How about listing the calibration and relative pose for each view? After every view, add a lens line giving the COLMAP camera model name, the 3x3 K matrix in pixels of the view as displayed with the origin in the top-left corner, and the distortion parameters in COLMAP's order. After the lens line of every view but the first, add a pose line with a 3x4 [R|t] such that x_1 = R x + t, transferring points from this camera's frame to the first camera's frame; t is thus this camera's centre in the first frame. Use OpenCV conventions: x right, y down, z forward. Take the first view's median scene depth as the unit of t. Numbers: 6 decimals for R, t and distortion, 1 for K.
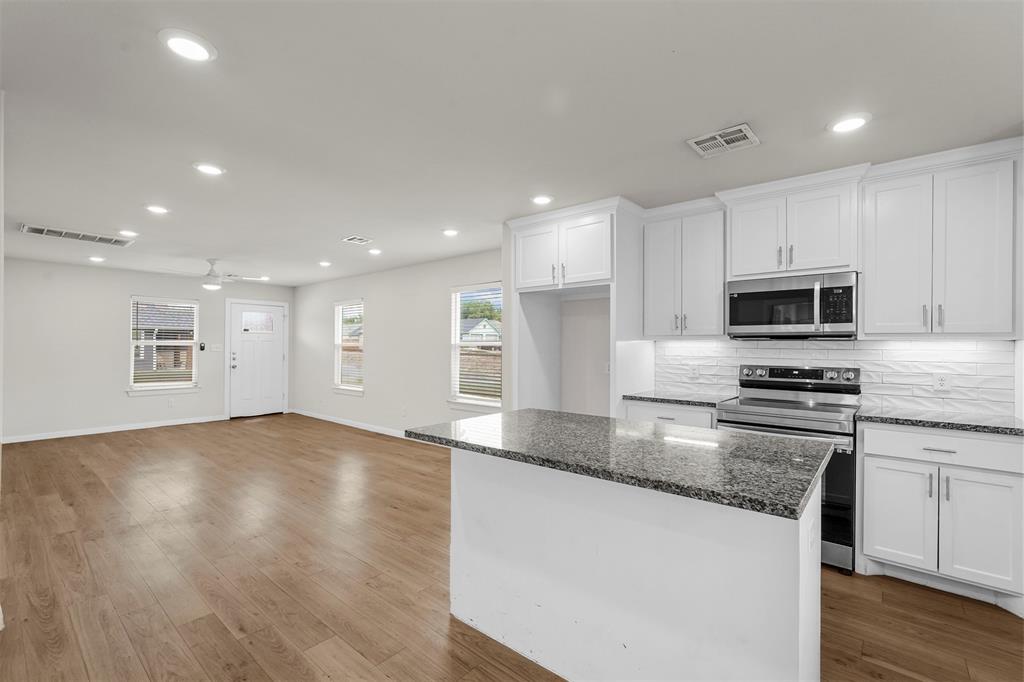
lens RADIAL K [[455.8, 0, 512.8], [0, 455.8, 341.4], [0, 0, 1]] dist [-0.013990, 0.007472]
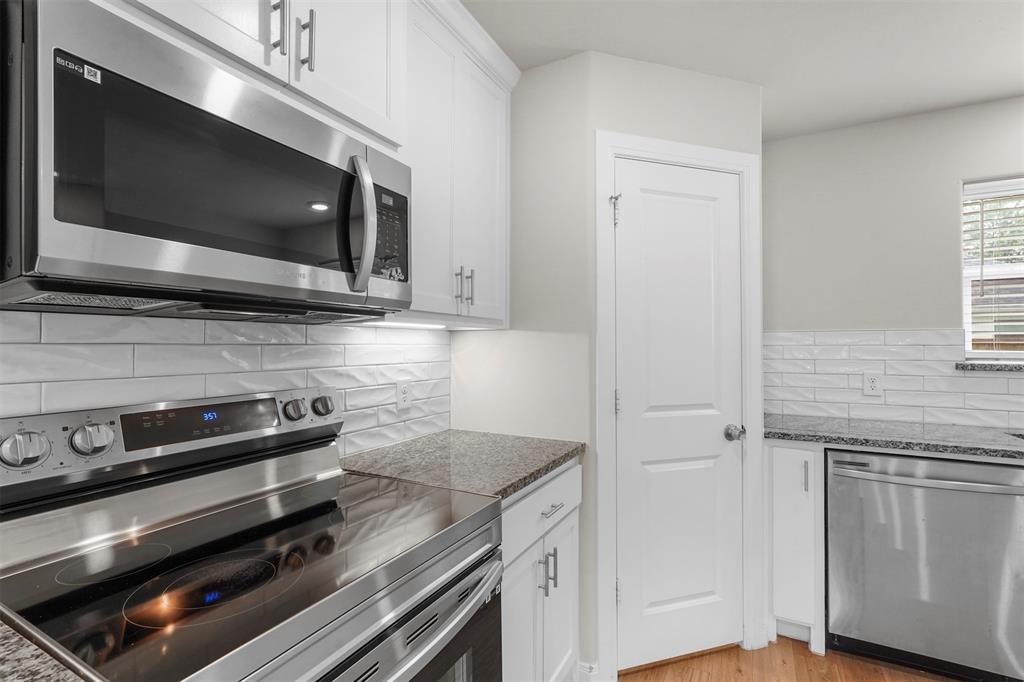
lens RADIAL K [[455.8, 0, 509.6], [0, 455.8, 337.3], [0, 0, 1]] dist [-0.013990, 0.007472]
pose [[-0.218340, 0.008130, 0.975839, 0.146729], [-0.012757, 0.999856, -0.011185, 0.007086], [-0.975789, -0.014891, -0.218205, 0.485410]]
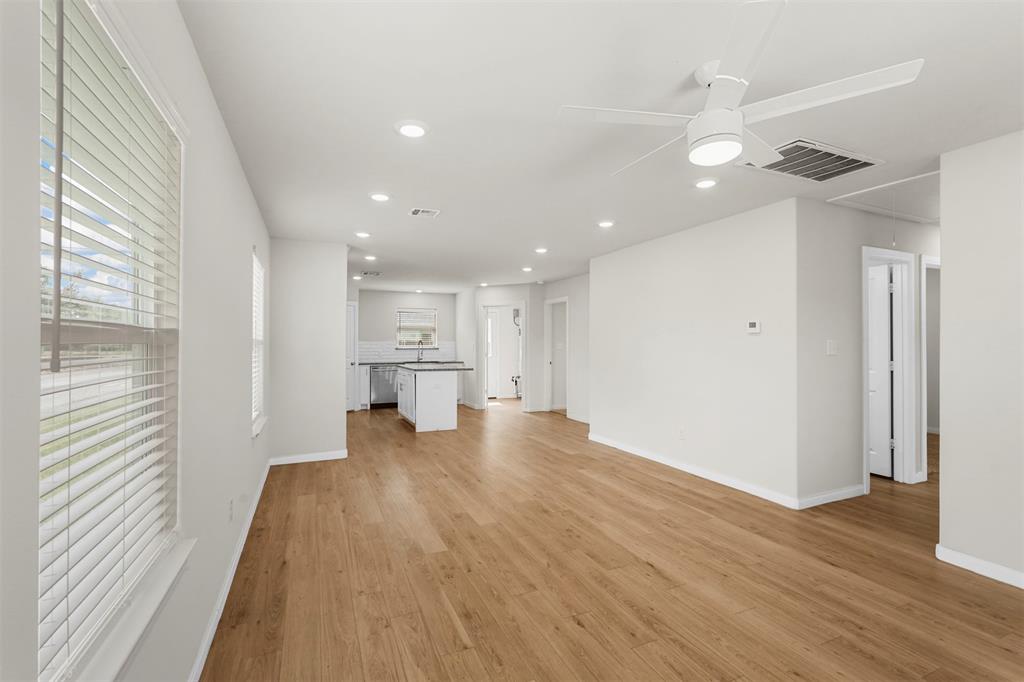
lens RADIAL K [[455.8, 0, 518.0], [0, 455.8, 344.9], [0, 0, 1]] dist [-0.013990, 0.007472]
pose [[-0.905754, -0.004986, 0.423774, -0.695750], [-0.007953, 0.999955, -0.005233, 0.012951], [-0.423729, -0.008111, -0.905753, 1.383007]]
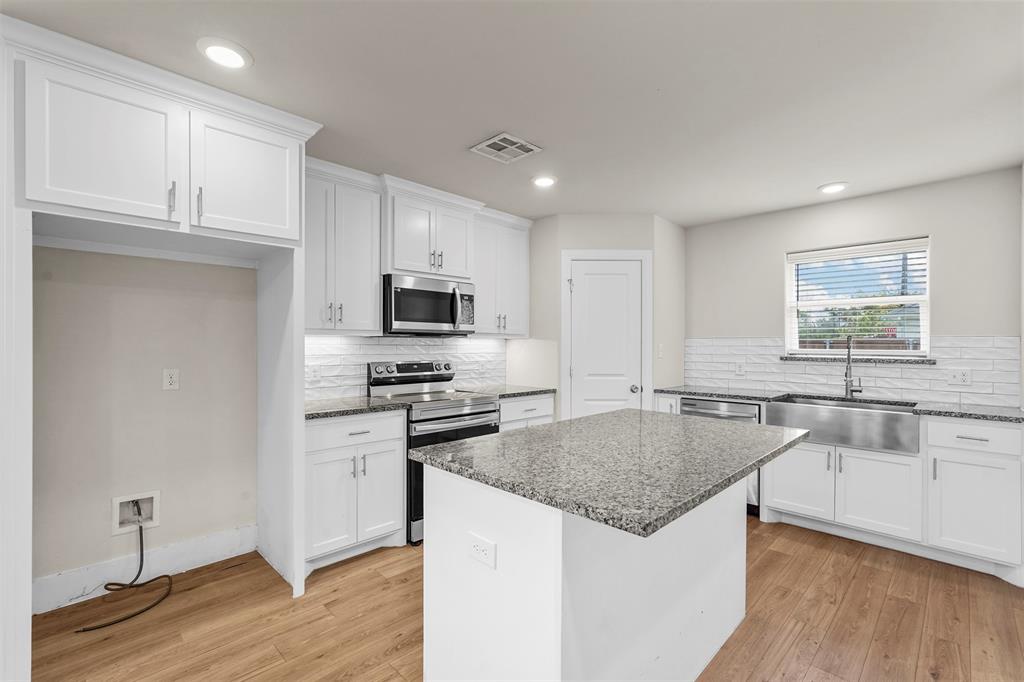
lens RADIAL K [[455.8, 0, 510.9], [0, 455.8, 343.9], [0, 0, 1]] dist [-0.013990, 0.007472]
pose [[0.079887, -0.003627, 0.996797, -0.253965], [-0.012501, 0.999911, 0.004641, 0.003090], [-0.996726, -0.012832, 0.079835, 0.384837]]
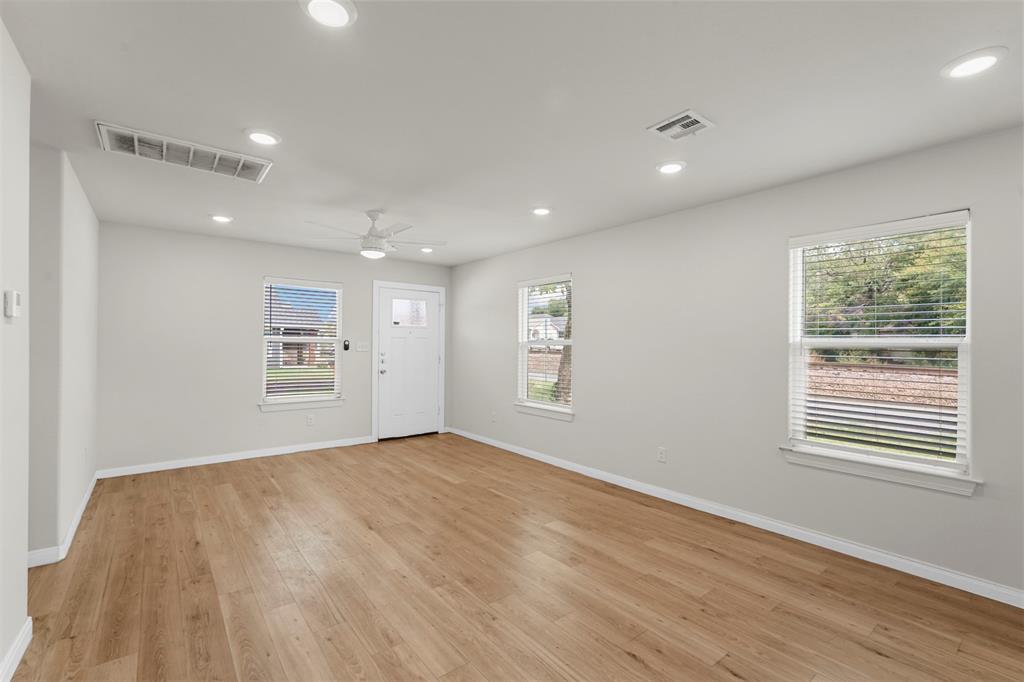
lens RADIAL K [[455.8, 0, 510.3], [0, 455.8, 344.0], [0, 0, 1]] dist [-0.013990, 0.007472]
pose [[0.980961, 0.005053, -0.194138, -0.353142], [-0.003269, 0.999949, 0.009511, 0.002423], [0.194176, -0.008695, 0.980928, 0.408214]]
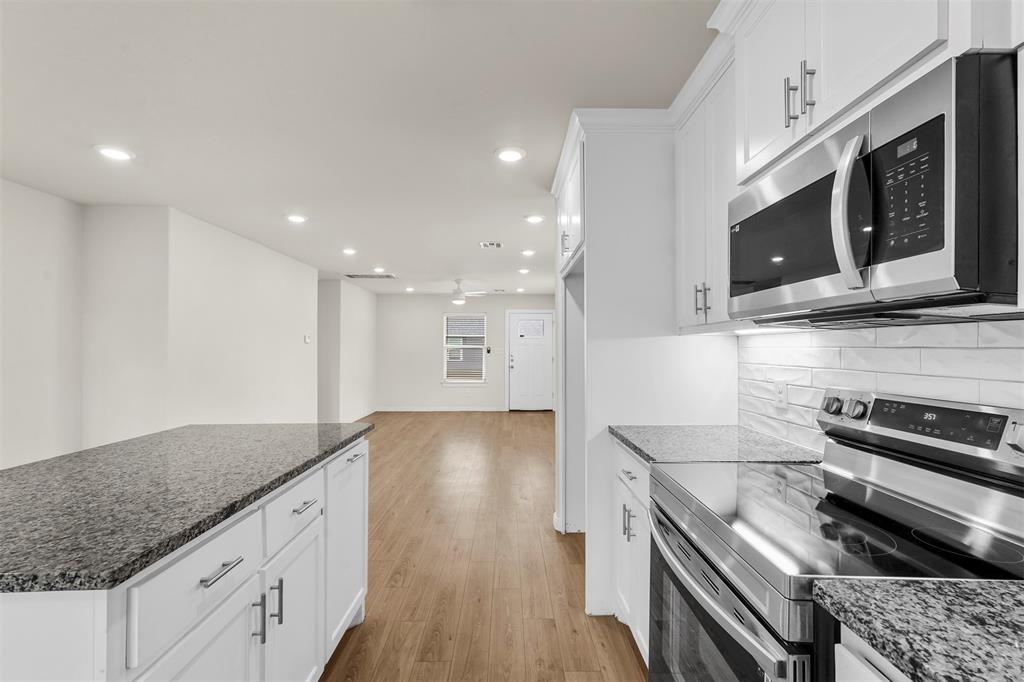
lens RADIAL K [[455.8, 0, 511.3], [0, 455.8, 346.0], [0, 0, 1]] dist [-0.013990, 0.007472]
pose [[0.654213, -0.010389, -0.756239, 0.380123], [0.011693, 0.999925, -0.003621, 0.007189], [0.756220, -0.006474, 0.654285, 0.304535]]
